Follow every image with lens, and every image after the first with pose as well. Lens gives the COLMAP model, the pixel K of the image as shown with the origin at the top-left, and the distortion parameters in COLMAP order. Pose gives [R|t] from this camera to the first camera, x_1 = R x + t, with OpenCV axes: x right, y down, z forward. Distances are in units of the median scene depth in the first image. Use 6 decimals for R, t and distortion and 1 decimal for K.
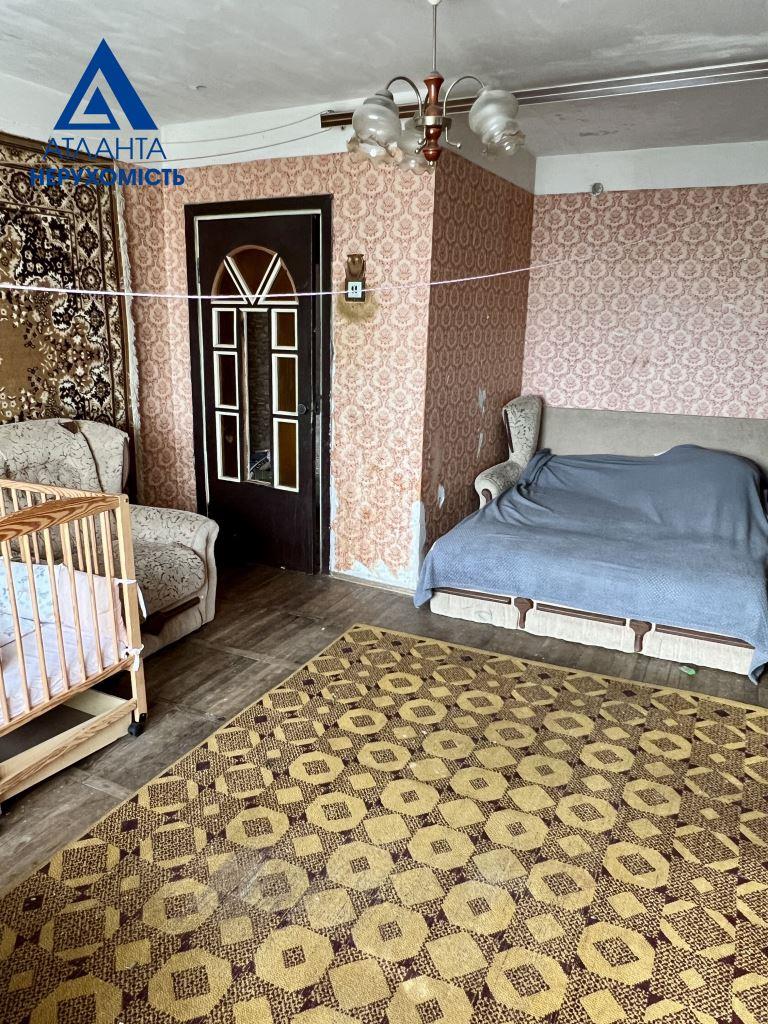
lens RADIAL K [[724.8, 0, 374.1], [0, 724.8, 512.7], [0, 0, 1]] dist [-0.001277, -0.000483]
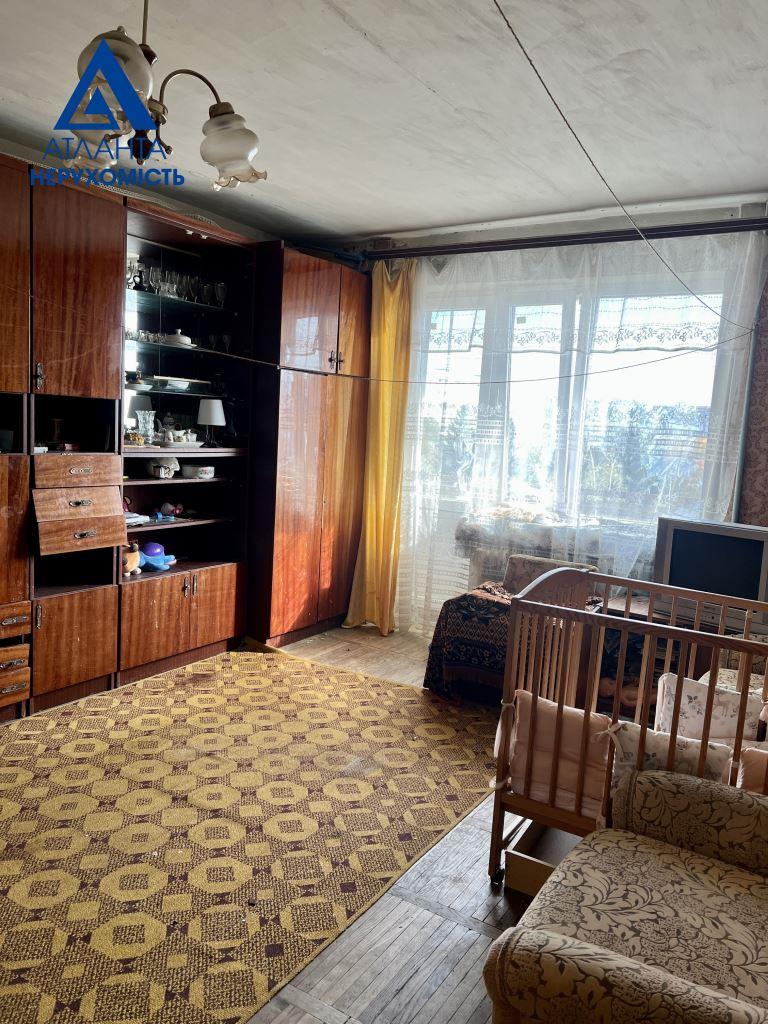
lens RADIAL K [[766.2, 0, 388.1], [0, 766.2, 517.7], [0, 0, 1]] dist [0.048676, -0.055966]
pose [[-0.994637, -0.072687, 0.073583, -0.189439], [-0.038961, 0.922322, 0.384452, -0.329603], [-0.095812, 0.379523, -0.920208, 1.318012]]
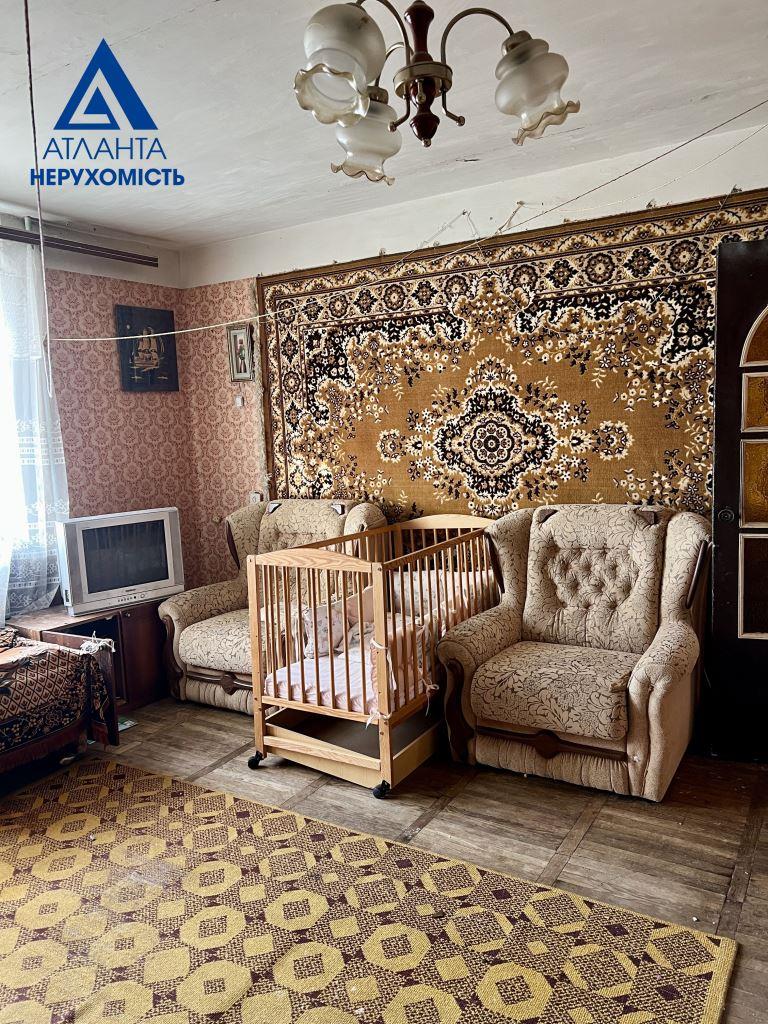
lens RADIAL K [[766.2, 0, 379.7], [0, 766.2, 520.1], [0, 0, 1]] dist [0.048676, -0.055966]
pose [[-0.076555, 0.117142, -0.990160, 0.559164], [-0.222607, 0.966000, 0.131495, -0.171437], [0.971898, 0.230483, -0.047876, 0.756588]]
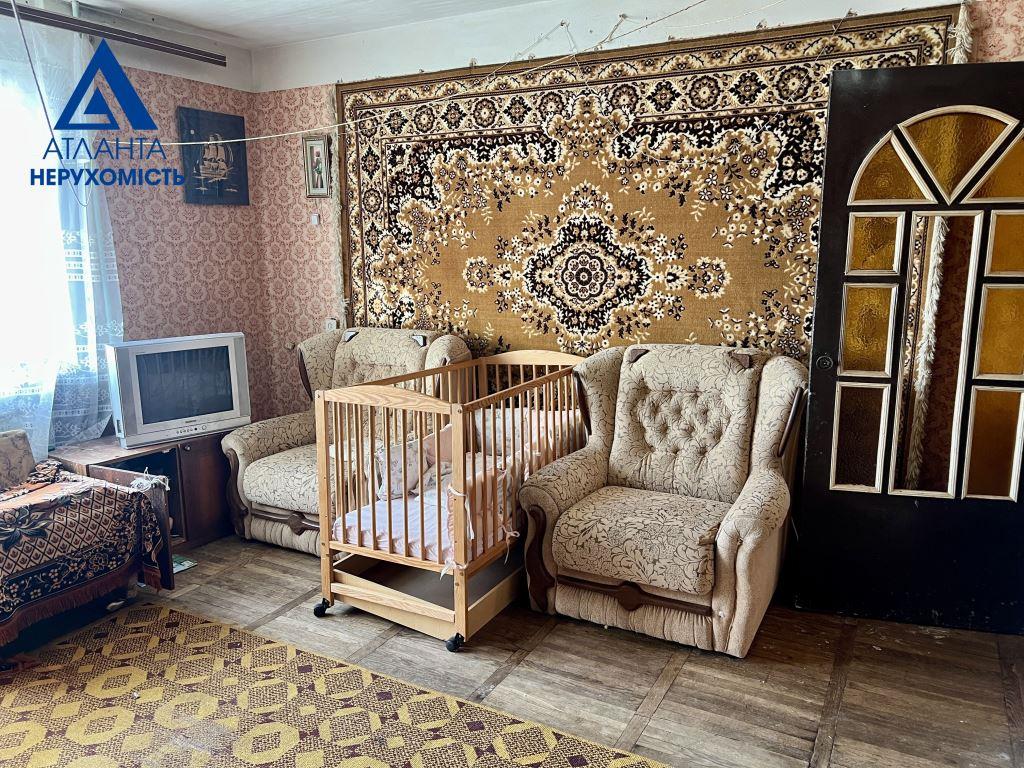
lens RADIAL K [[766.2, 0, 517.5], [0, 766.2, 390.0], [0, 0, 1]] dist [0.048676, -0.055966]
pose [[-0.016851, 0.173786, -0.984639, 0.495057], [-0.259344, 0.950315, 0.172166, -0.177946], [0.965638, 0.258262, 0.029056, 0.757945]]
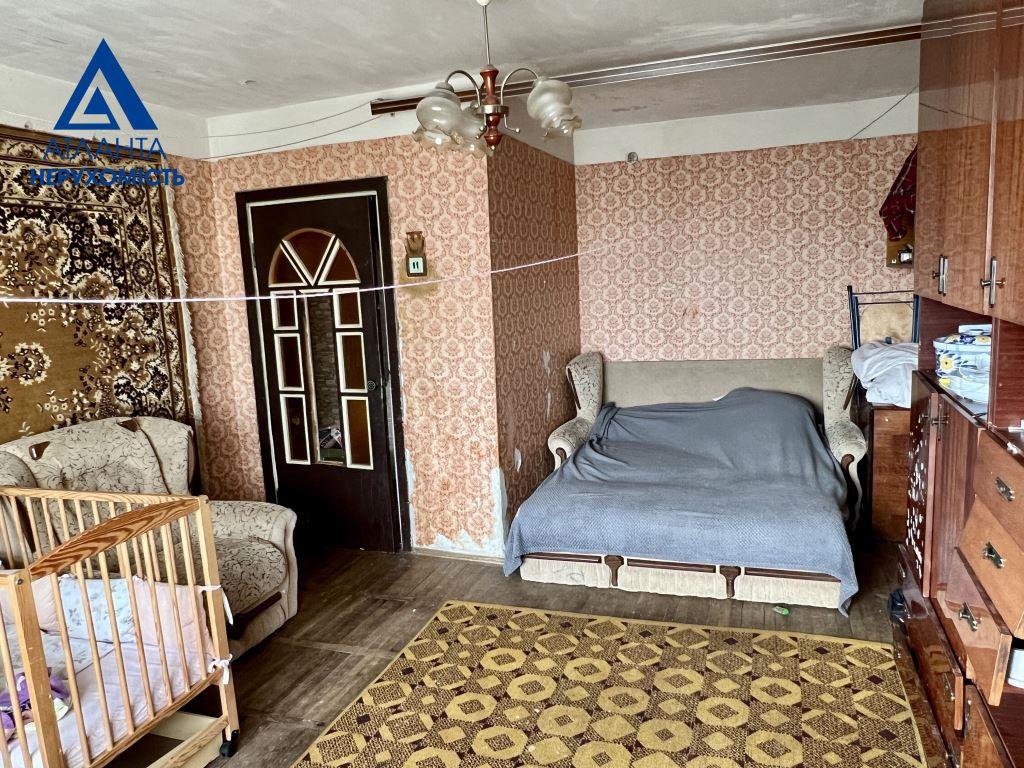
lens RADIAL K [[724.8, 0, 509.5], [0, 724.8, 395.6], [0, 0, 1]] dist [-0.001277, -0.000483]
pose [[0.989468, -0.084095, 0.117822, -0.036094], [0.095795, 0.990622, -0.097428, -0.017478], [-0.108524, 0.107688, 0.988244, 0.003136]]
